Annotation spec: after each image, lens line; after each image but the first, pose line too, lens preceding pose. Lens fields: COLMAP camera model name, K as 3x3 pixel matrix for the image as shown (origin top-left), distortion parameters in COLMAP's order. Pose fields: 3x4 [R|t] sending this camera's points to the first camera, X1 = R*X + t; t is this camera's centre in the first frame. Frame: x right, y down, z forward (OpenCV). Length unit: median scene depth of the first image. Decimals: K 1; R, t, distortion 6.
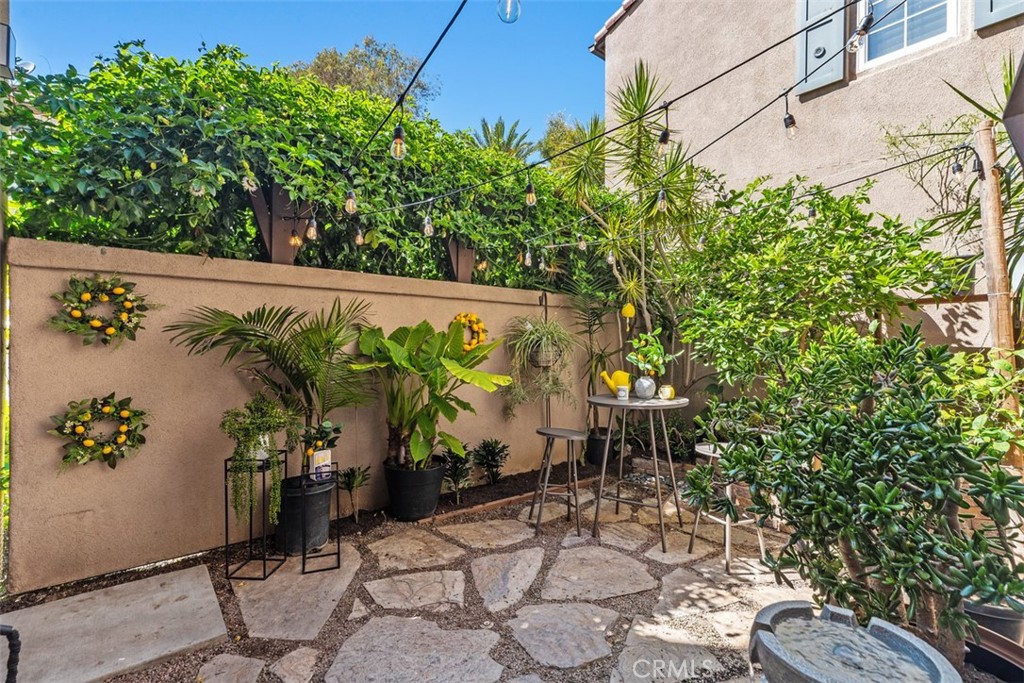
lens RADIAL K [[463.8, 0, 508.3], [0, 463.8, 343.4], [0, 0, 1]] dist [0.006090, -0.000079]
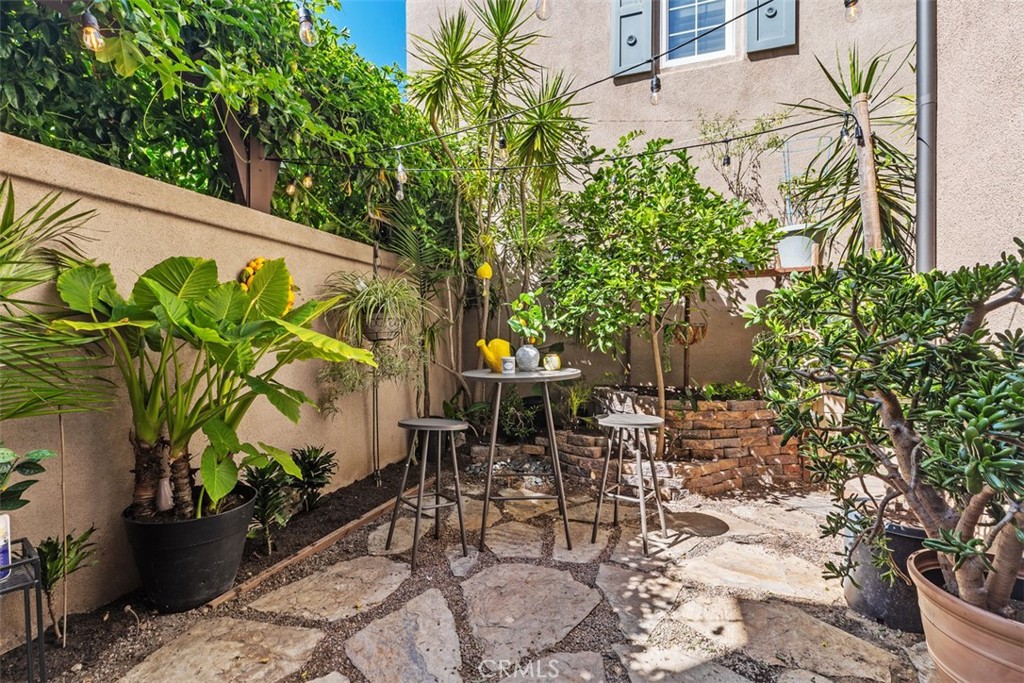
lens RADIAL K [[463.8, 0, 508.3], [0, 463.8, 343.4], [0, 0, 1]] dist [0.006090, -0.000079]
pose [[0.846642, -0.016911, 0.531894, -0.180969], [0.010452, 0.999831, 0.015150, 0.056556], [-0.532060, -0.007267, 0.846675, 0.317998]]
